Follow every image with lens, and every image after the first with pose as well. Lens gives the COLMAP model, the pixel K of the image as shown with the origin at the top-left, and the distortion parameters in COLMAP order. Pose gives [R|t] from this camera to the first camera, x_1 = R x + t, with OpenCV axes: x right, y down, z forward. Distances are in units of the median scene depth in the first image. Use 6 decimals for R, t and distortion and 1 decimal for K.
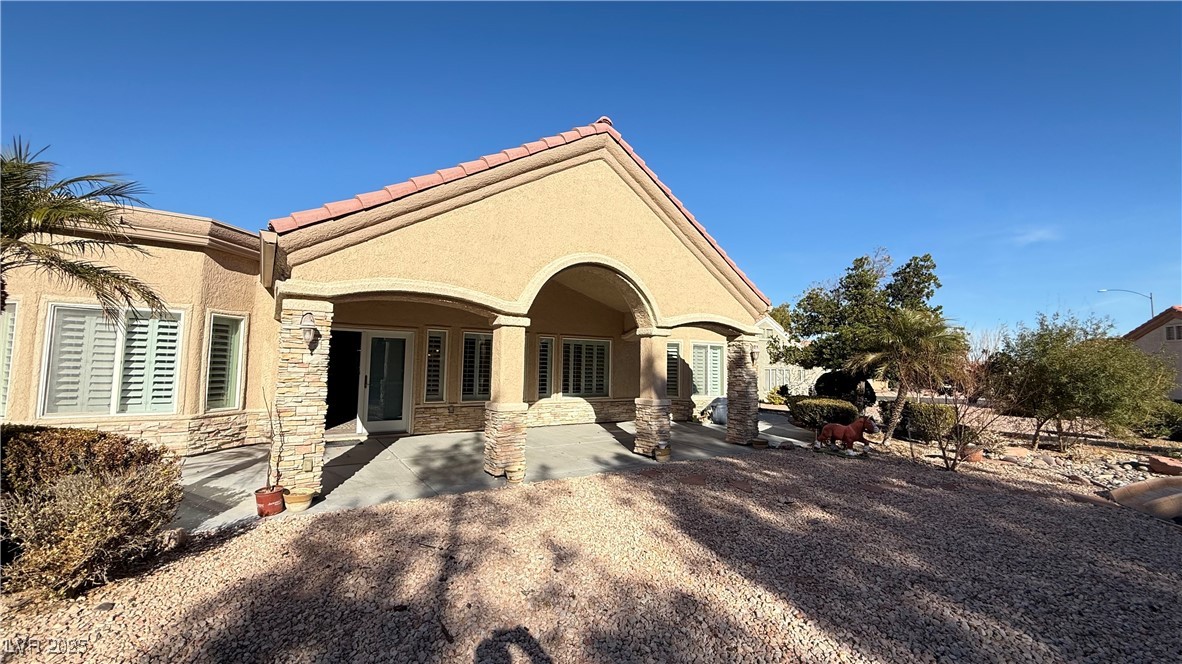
lens RADIAL K [[475.9, 0, 591.0], [0, 475.9, 332.0], [0, 0, 1]] dist [0.000464, 0.000095]
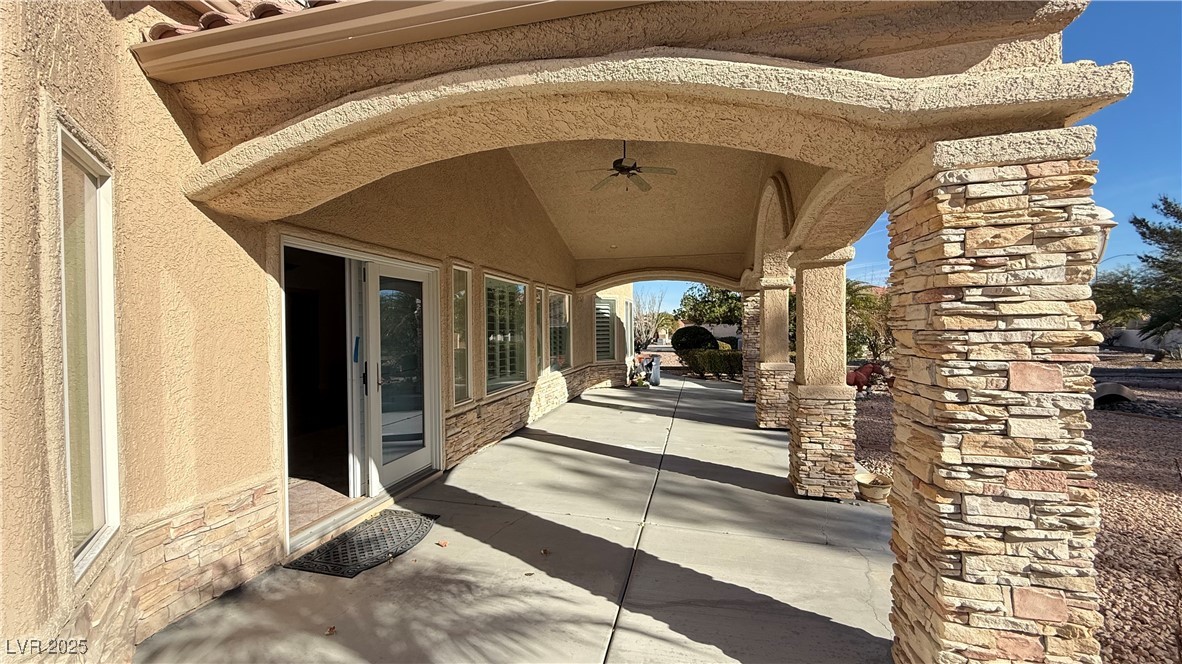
lens RADIAL K [[475.9, 0, 591.0], [0, 475.9, 332.0], [0, 0, 1]] dist [0.000464, 0.000095]
pose [[0.758786, -0.036453, 0.650319, -0.702439], [-0.019029, 0.996766, 0.078076, 0.029303], [-0.651061, -0.071618, 0.755639, 0.629683]]
